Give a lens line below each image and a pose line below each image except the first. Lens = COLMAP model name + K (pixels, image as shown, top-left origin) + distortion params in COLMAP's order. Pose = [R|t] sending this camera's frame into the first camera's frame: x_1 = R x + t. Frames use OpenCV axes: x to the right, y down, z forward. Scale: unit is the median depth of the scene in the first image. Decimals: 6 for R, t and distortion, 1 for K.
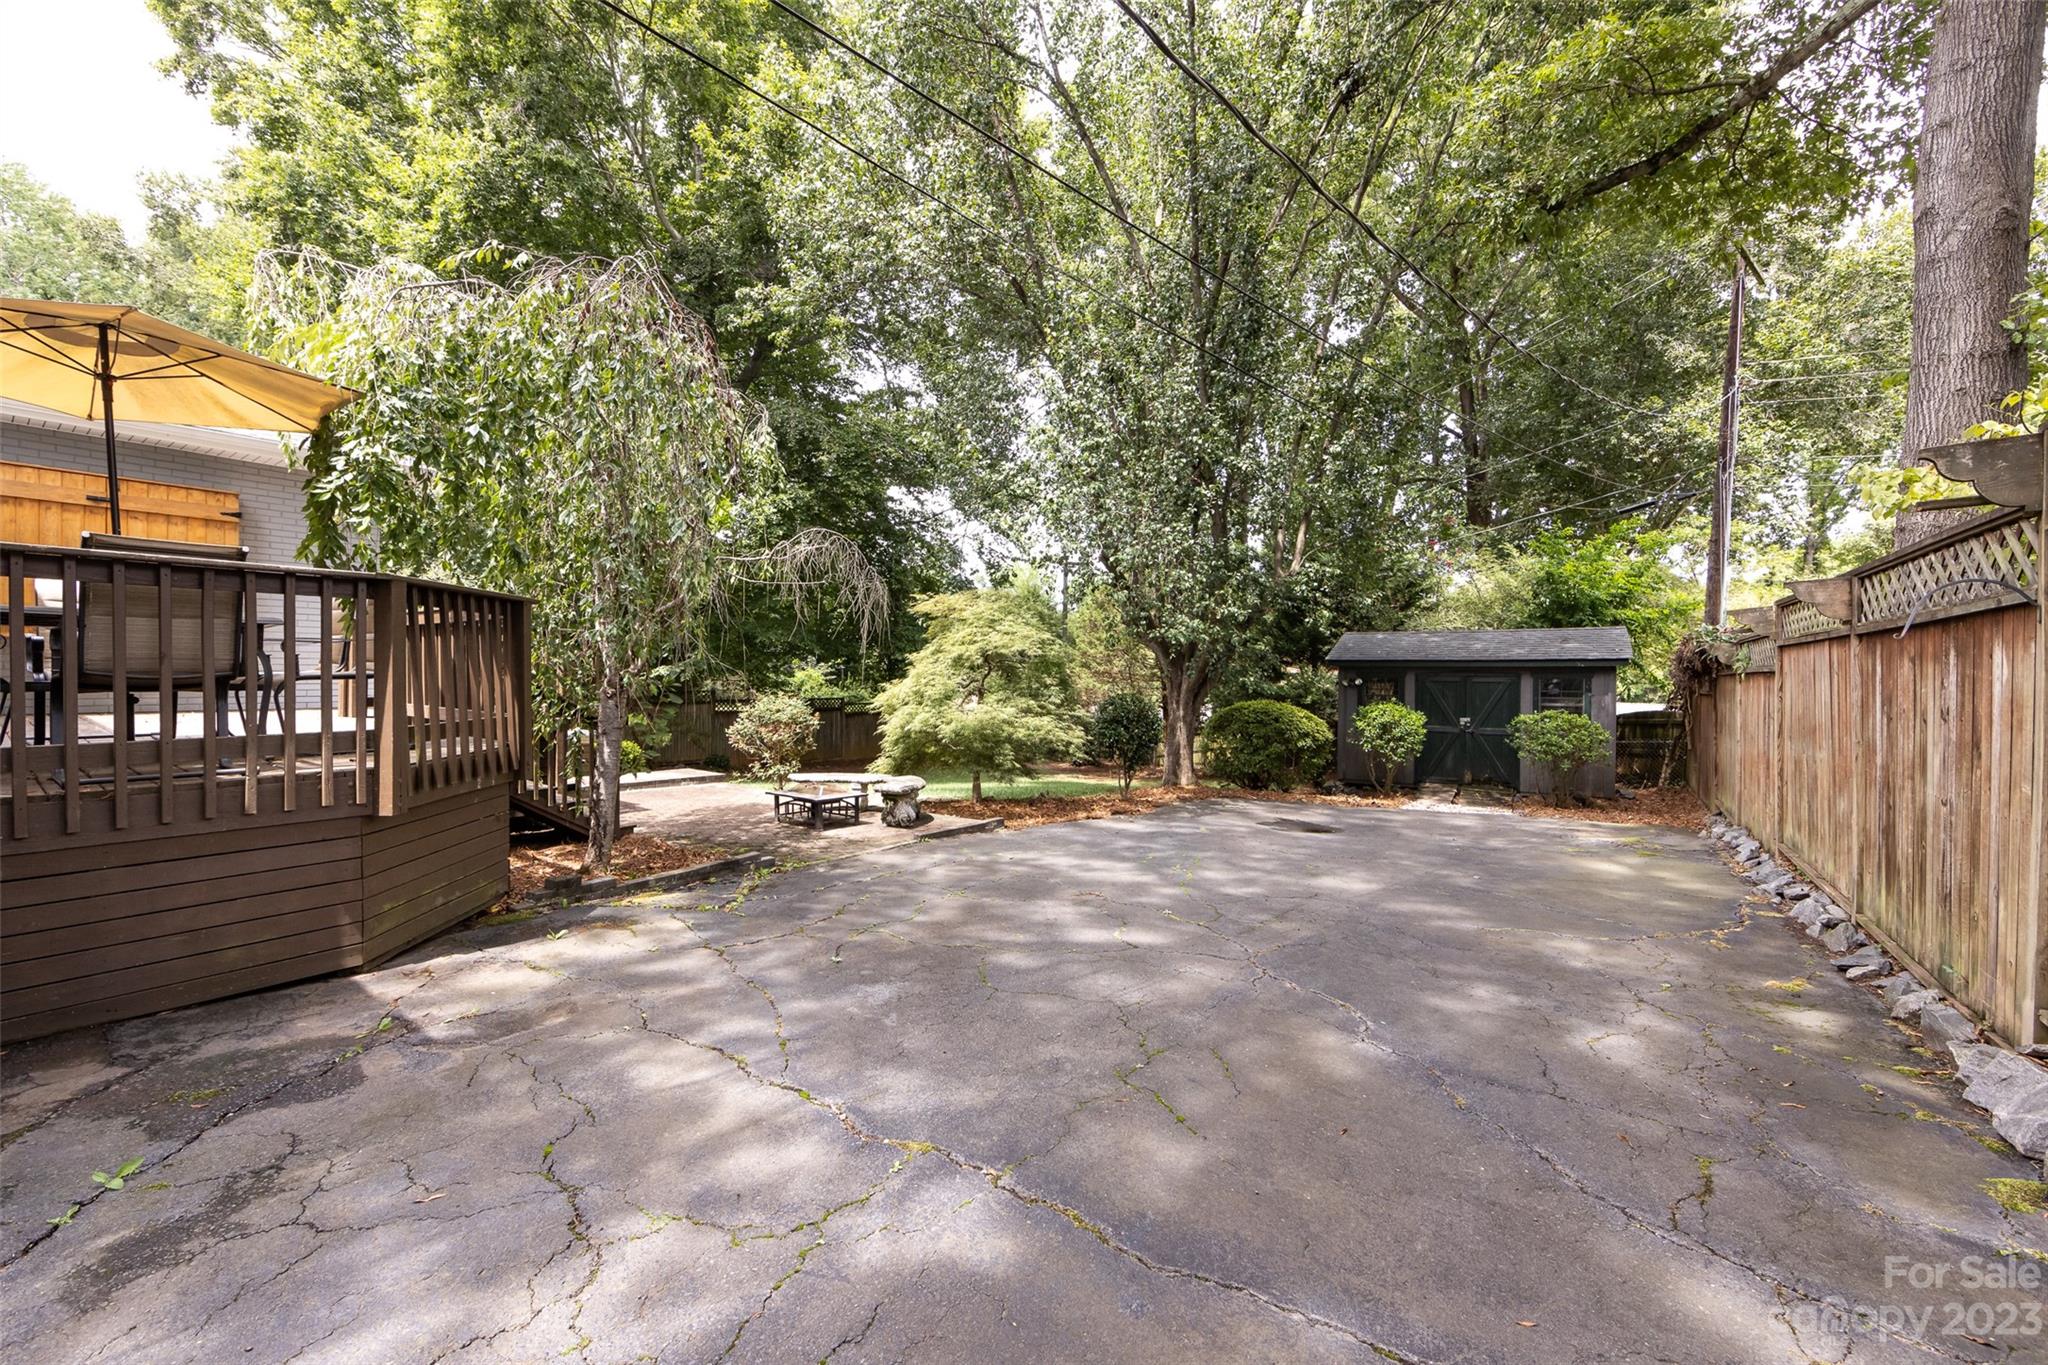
lens RADIAL K [[821.4, 0, 1015.5], [0, 821.4, 686.8], [0, 0, 1]] dist [-0.001638, -0.000141]
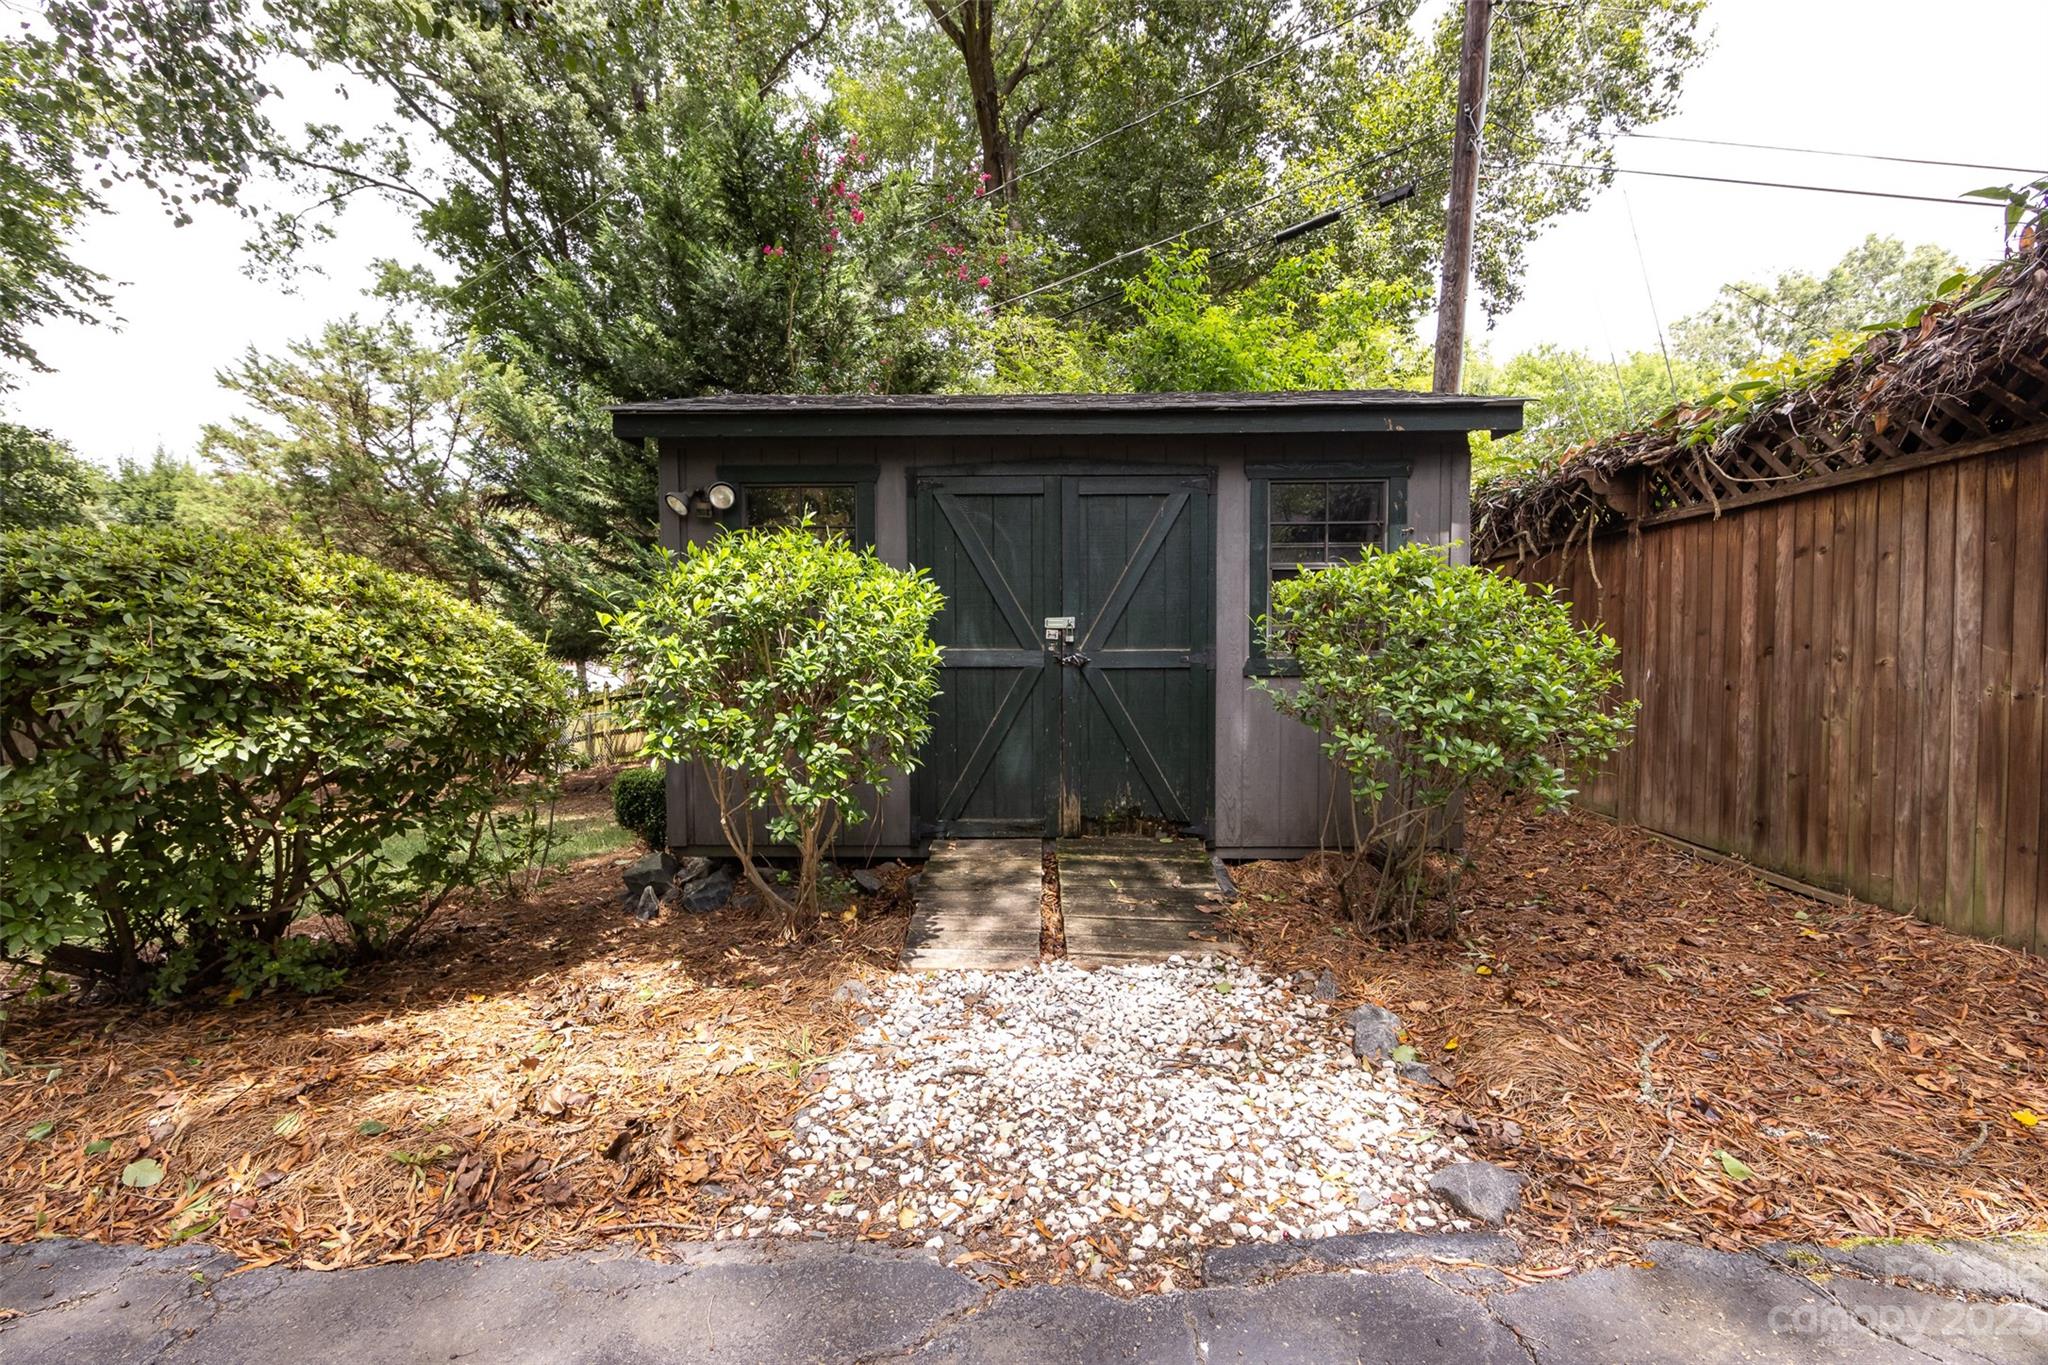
lens RADIAL K [[821.4, 0, 1015.5], [0, 821.4, 686.8], [0, 0, 1]] dist [-0.001638, -0.000141]
pose [[0.857876, -0.038287, 0.512428, 0.398102], [0.018945, 0.998899, 0.042918, 0.052806], [-0.513507, -0.027110, 0.857657, 0.788142]]
